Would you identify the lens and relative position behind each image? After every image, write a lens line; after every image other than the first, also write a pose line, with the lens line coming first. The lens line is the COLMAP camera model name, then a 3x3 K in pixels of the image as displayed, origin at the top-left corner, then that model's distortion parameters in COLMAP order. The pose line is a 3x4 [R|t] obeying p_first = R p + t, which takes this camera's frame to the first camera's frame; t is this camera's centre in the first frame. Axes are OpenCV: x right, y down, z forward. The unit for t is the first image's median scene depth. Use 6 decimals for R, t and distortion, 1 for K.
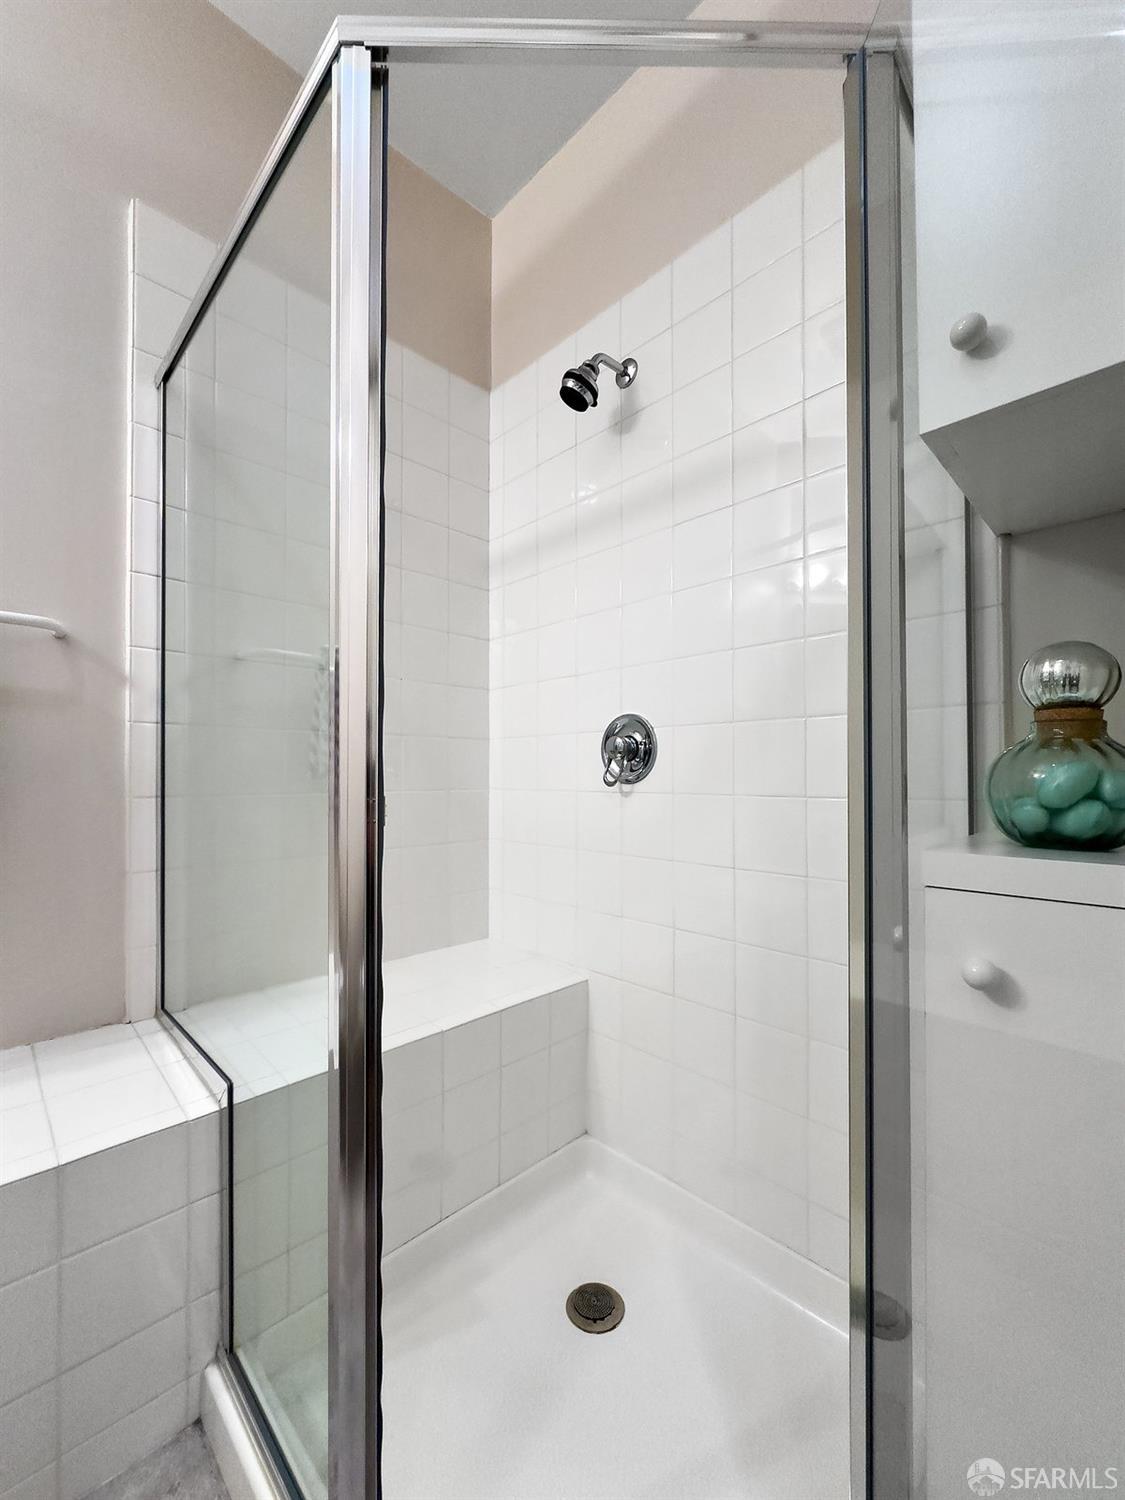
lens RADIAL K [[608.2, 0, 562.5], [0, 608.2, 750.0], [0, 0, 1]] dist [-0.003562, -0.000458]
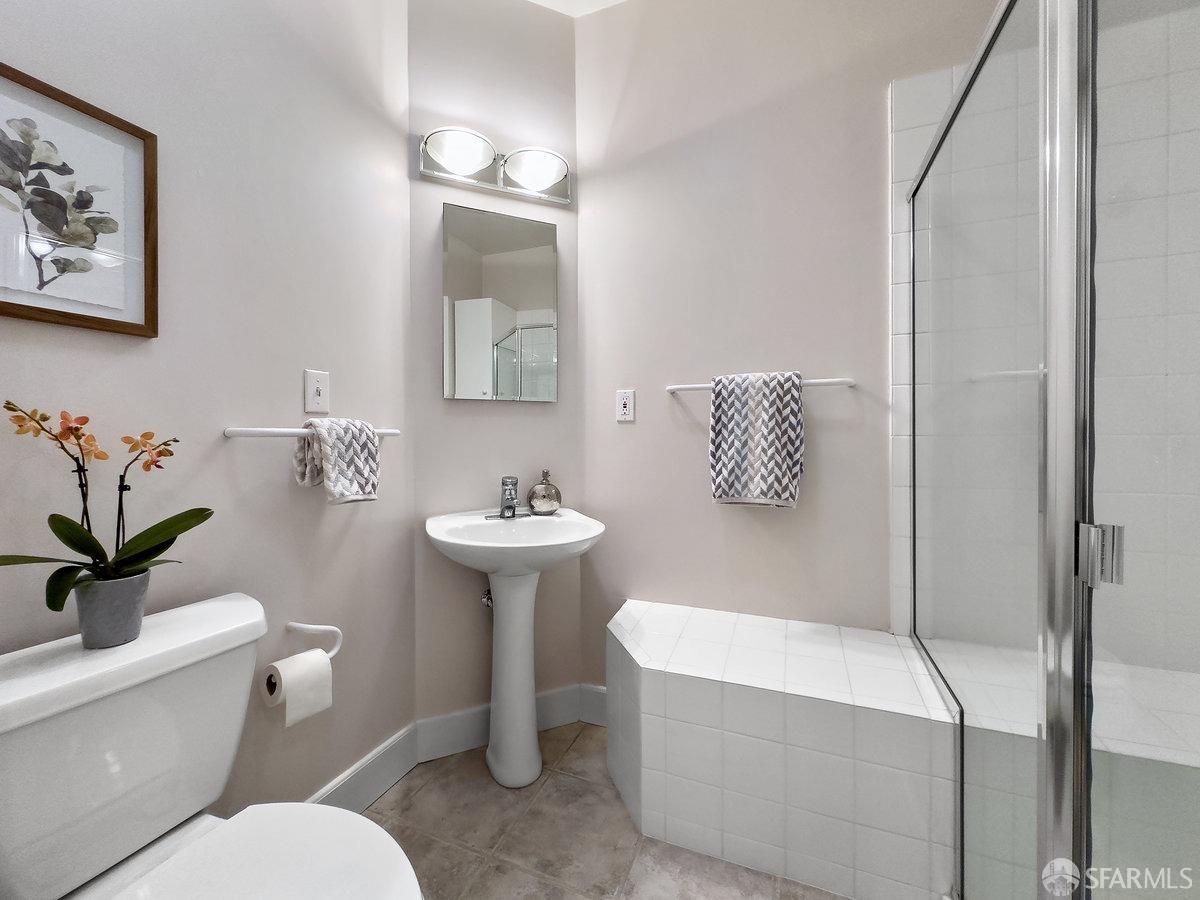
lens RADIAL K [[486.6, 0, 598.7], [0, 486.6, 430.6], [0, 0, 1]] dist [-0.003562, -0.000458]
pose [[0.401183, 0.008234, -0.915961, 0.097337], [0.015079, 0.999765, 0.015592, -0.088499], [0.915874, -0.020067, 0.400964, -0.147117]]
